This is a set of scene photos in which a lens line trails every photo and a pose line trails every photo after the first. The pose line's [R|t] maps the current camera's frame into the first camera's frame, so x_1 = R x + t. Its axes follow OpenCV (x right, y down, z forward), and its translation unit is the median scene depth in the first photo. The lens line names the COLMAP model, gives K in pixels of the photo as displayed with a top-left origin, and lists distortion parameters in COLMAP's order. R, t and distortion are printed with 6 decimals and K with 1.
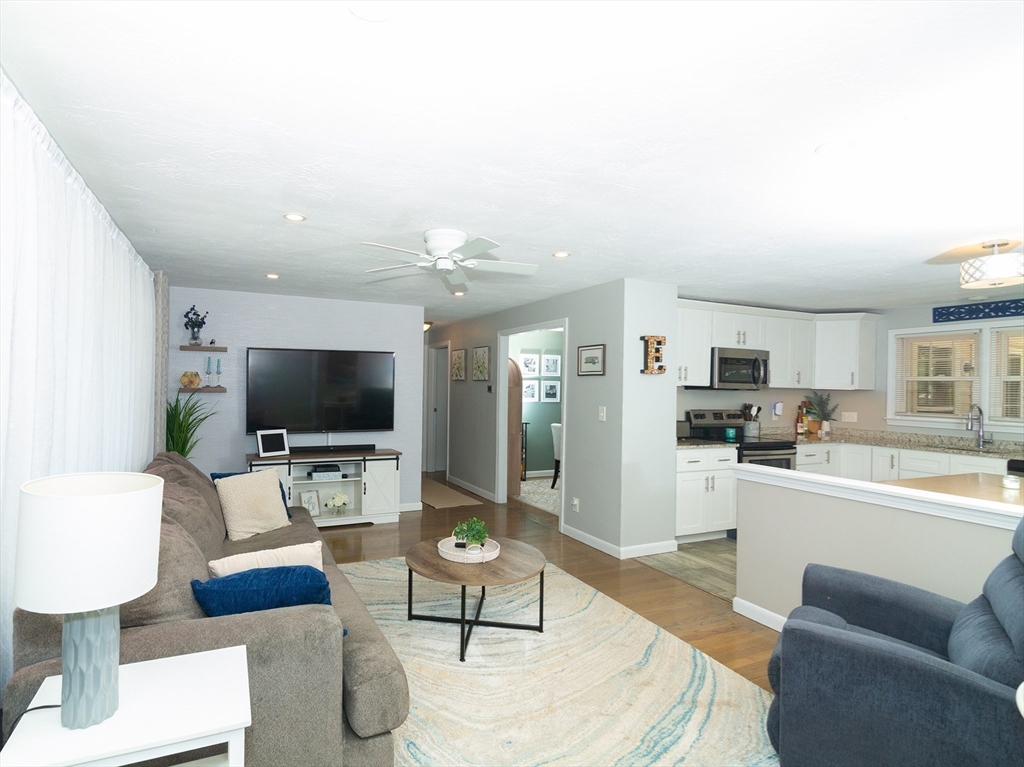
lens RADIAL K [[520.8, 0, 450.4], [0, 520.8, 385.3], [0, 0, 1]] dist [0.000510, -0.000434]
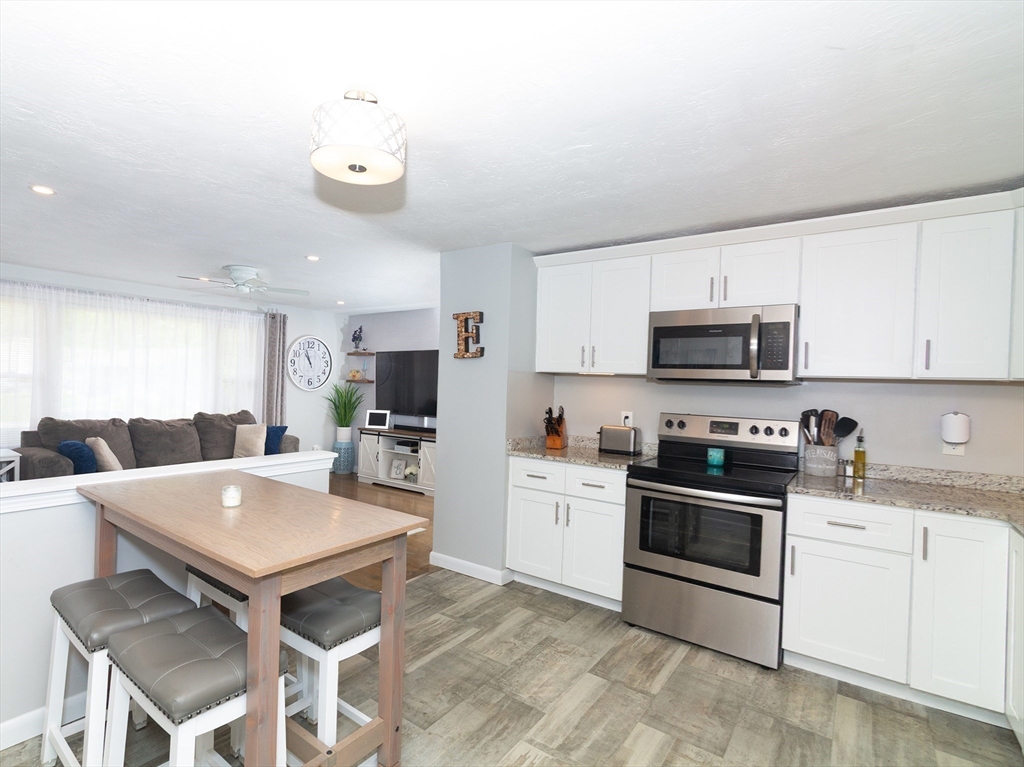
lens RADIAL K [[517.1, 0, 442.5], [0, 517.1, 380.4], [0, 0, 1]] dist [0.001053, -0.001191]
pose [[0.475727, -0.003528, -0.879586, 0.962899], [-0.021220, 0.999655, -0.015487, 0.024476], [0.879337, 0.026032, 0.475488, 0.496765]]
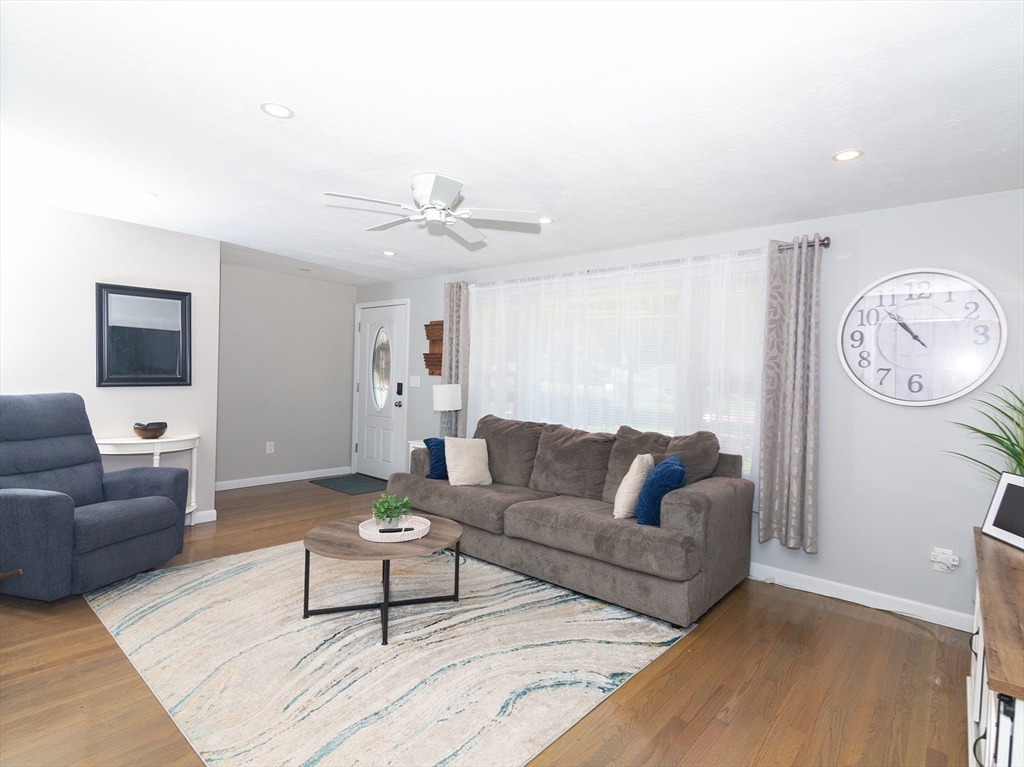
lens RADIAL K [[516.7, 0, 538.1], [0, 516.7, 385.8], [0, 0, 1]] dist [0.000102, -0.000194]
pose [[-0.879905, -0.034003, -0.473932, 0.153044], [-0.043288, 0.999025, 0.008692, 0.029709], [0.473174, 0.028164, -0.880519, 1.168696]]
